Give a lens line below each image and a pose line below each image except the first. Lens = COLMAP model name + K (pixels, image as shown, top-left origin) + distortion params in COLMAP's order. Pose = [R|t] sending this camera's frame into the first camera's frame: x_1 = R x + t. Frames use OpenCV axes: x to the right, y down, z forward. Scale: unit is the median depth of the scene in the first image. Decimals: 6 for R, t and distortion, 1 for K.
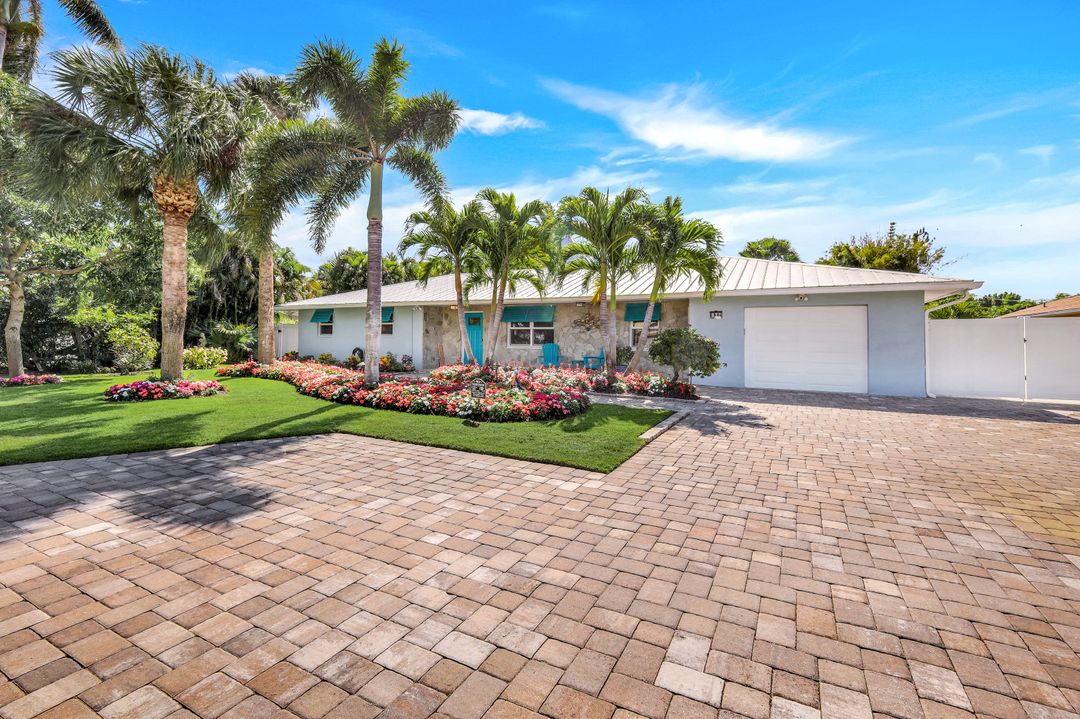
lens RADIAL K [[472.3, 0, 561.3], [0, 472.3, 326.5], [0, 0, 1]] dist [-0.000572, 0.000018]
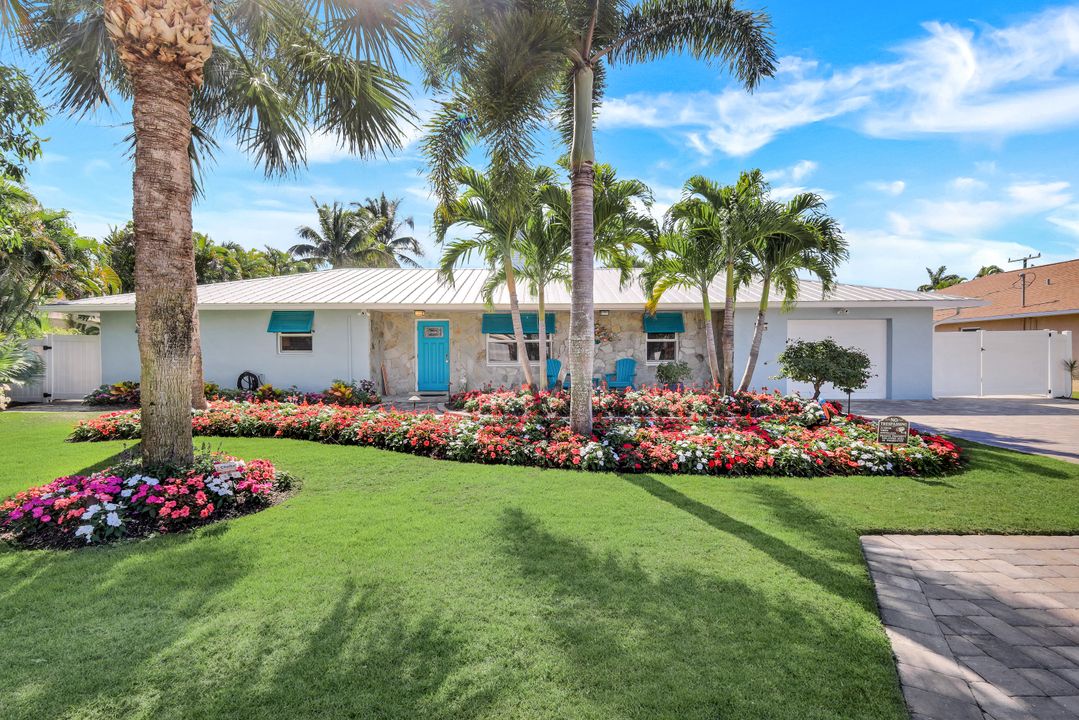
lens RADIAL K [[471.8, 0, 539.3], [0, 471.8, 359.6], [0, 0, 1]] dist [-0.000572, 0.000018]
pose [[0.893330, -0.021418, 0.448890, -0.398468], [0.001028, 0.998958, 0.045618, -0.001409], [-0.449400, -0.040291, 0.892422, 0.260234]]
